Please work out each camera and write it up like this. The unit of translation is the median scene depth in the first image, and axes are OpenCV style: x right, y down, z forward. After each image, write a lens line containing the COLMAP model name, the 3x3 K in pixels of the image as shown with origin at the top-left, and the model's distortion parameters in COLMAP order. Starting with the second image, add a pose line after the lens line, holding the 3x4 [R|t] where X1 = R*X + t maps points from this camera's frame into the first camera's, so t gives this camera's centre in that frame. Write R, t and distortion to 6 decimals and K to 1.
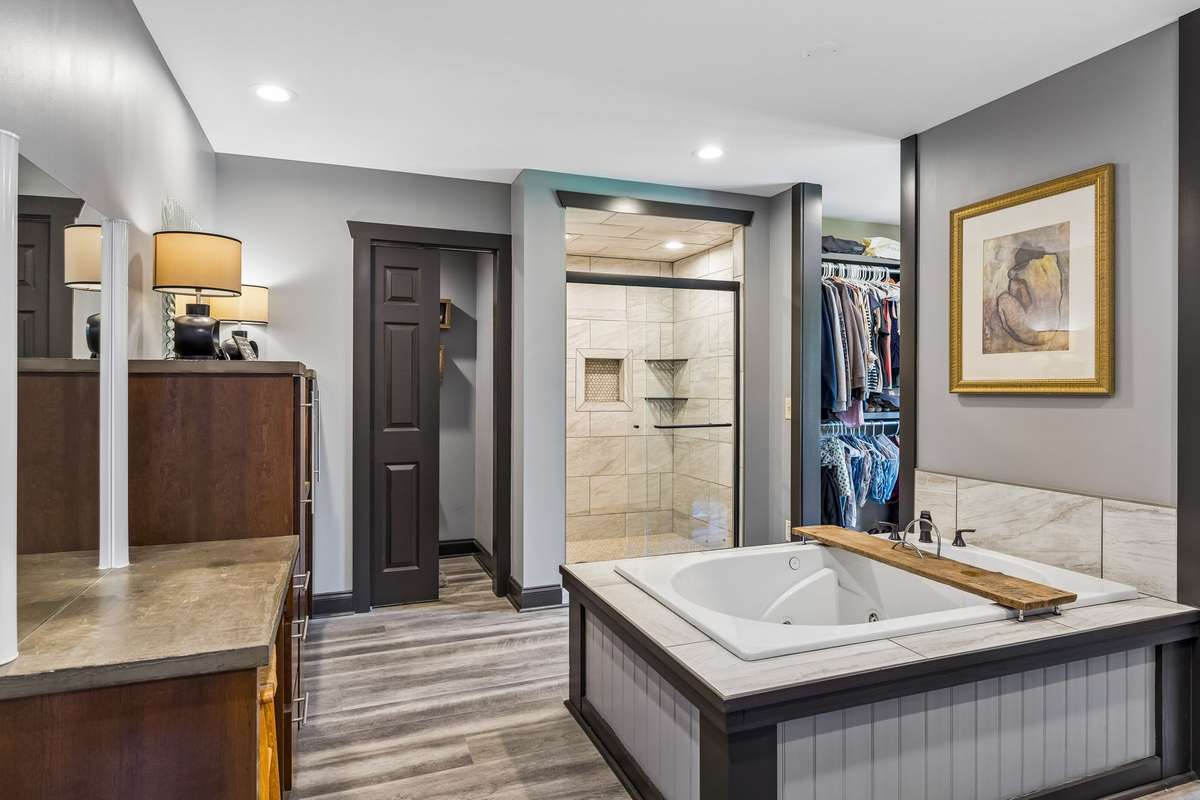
lens RADIAL K [[665.1, 0, 557.3], [0, 665.1, 399.5], [0, 0, 1]] dist [-0.002734, -0.000297]
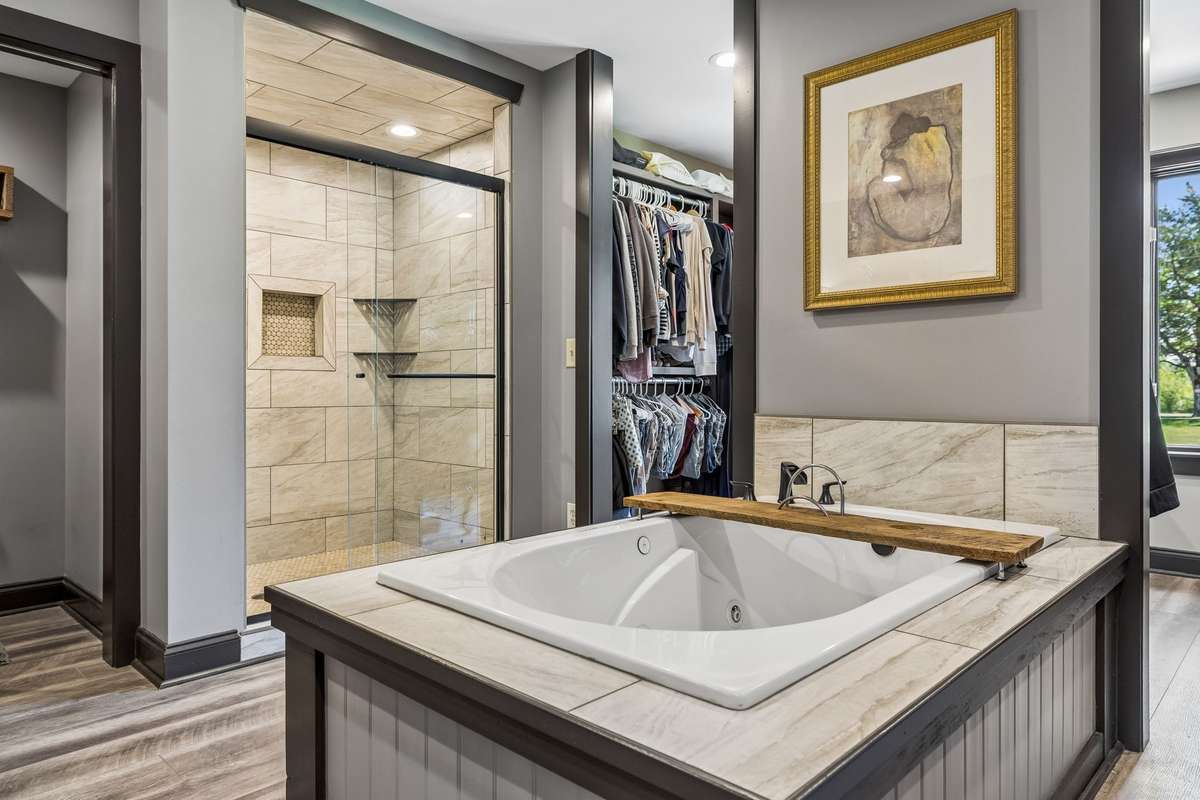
lens RADIAL K [[780.4, 0, 600.0], [0, 780.4, 400.0], [0, 0, 1]] dist [-0.003923, 0.000658]
pose [[0.885762, -0.001548, 0.464138, -0.031419], [-0.000557, 0.999990, 0.004398, 0.065080], [-0.464140, -0.004154, 0.885752, 0.217969]]
